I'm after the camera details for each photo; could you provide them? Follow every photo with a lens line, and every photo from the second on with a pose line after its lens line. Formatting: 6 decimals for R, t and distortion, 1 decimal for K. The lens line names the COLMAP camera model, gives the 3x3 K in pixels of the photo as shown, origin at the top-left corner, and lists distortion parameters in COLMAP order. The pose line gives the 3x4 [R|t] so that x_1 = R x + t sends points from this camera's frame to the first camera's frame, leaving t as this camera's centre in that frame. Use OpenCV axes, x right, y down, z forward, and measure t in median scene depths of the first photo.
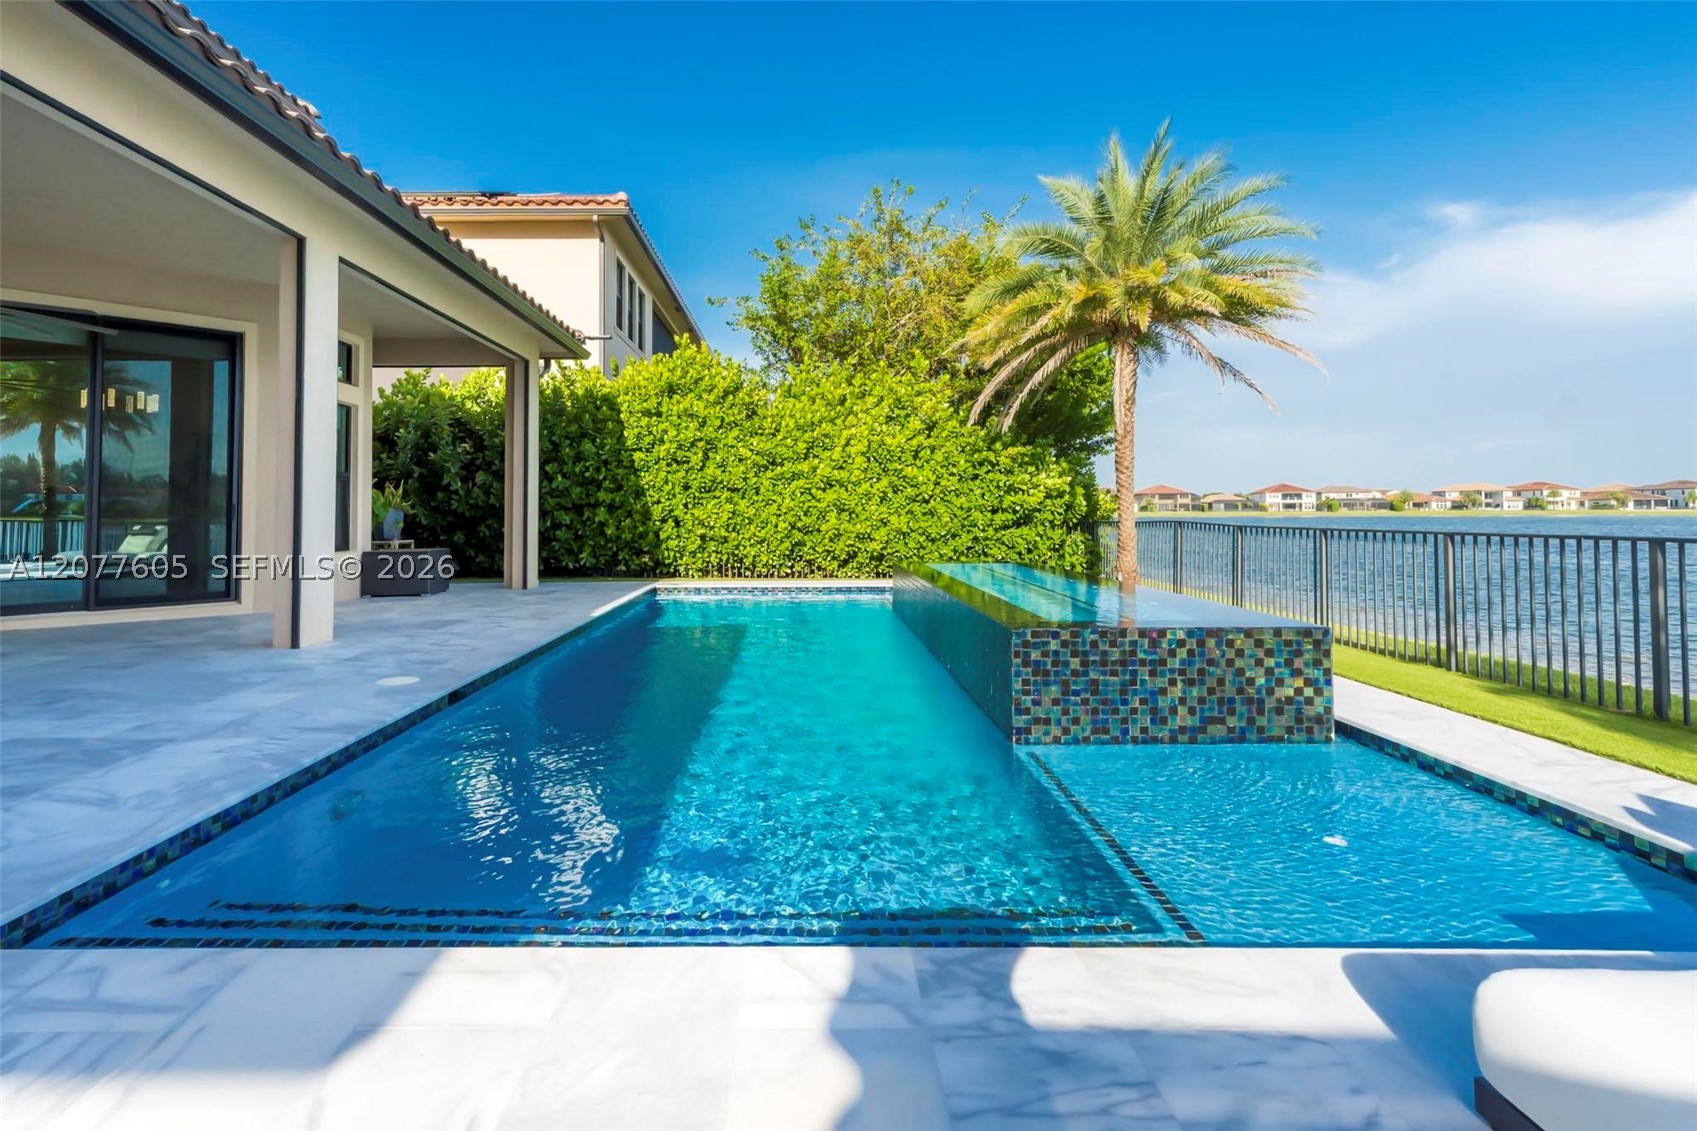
lens RADIAL K [[786.6, 0, 808.0], [0, 786.6, 493.1], [0, 0, 1]] dist [-0.004859, 0.001252]
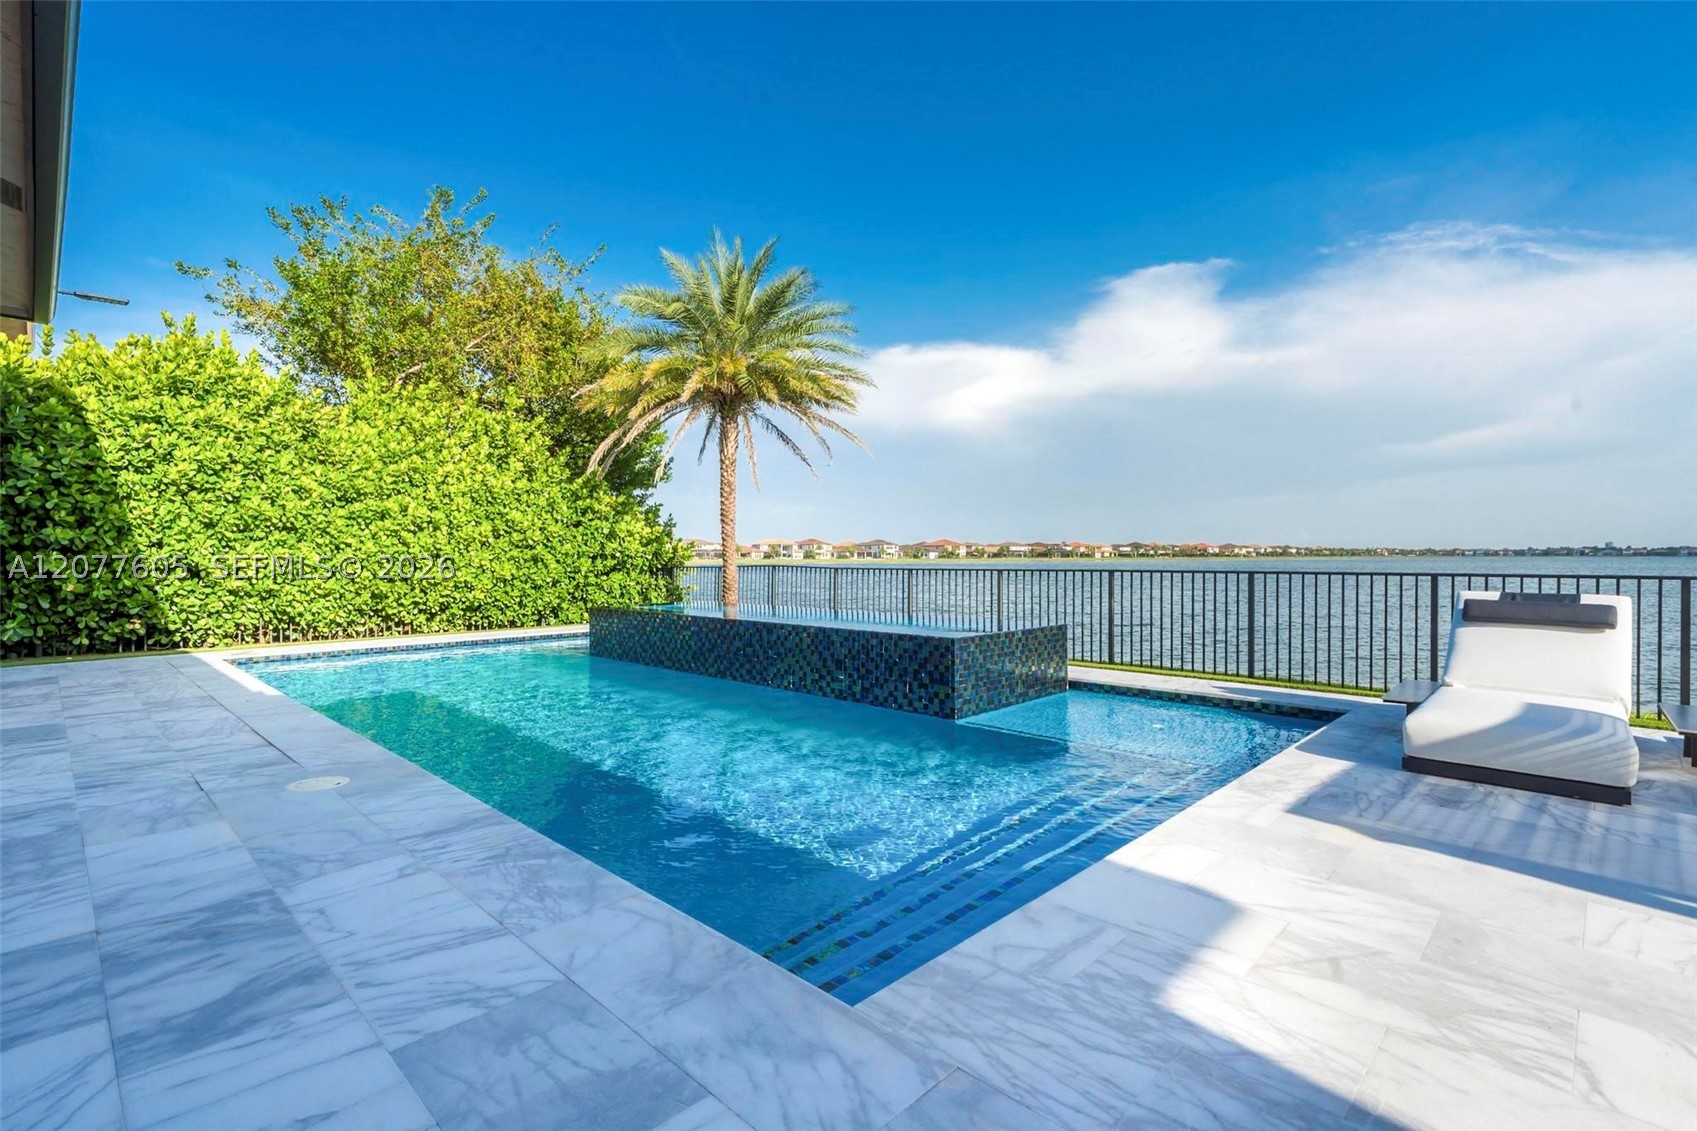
lens RADIAL K [[786.6, 0, 856.5], [0, 786.6, 552.1], [0, 0, 1]] dist [-0.004859, 0.001252]
pose [[0.679205, 0.006930, 0.733916, -0.281645], [-0.016044, 0.999857, 0.005407, 0.004695], [-0.733773, -0.015447, 0.679219, 0.057910]]
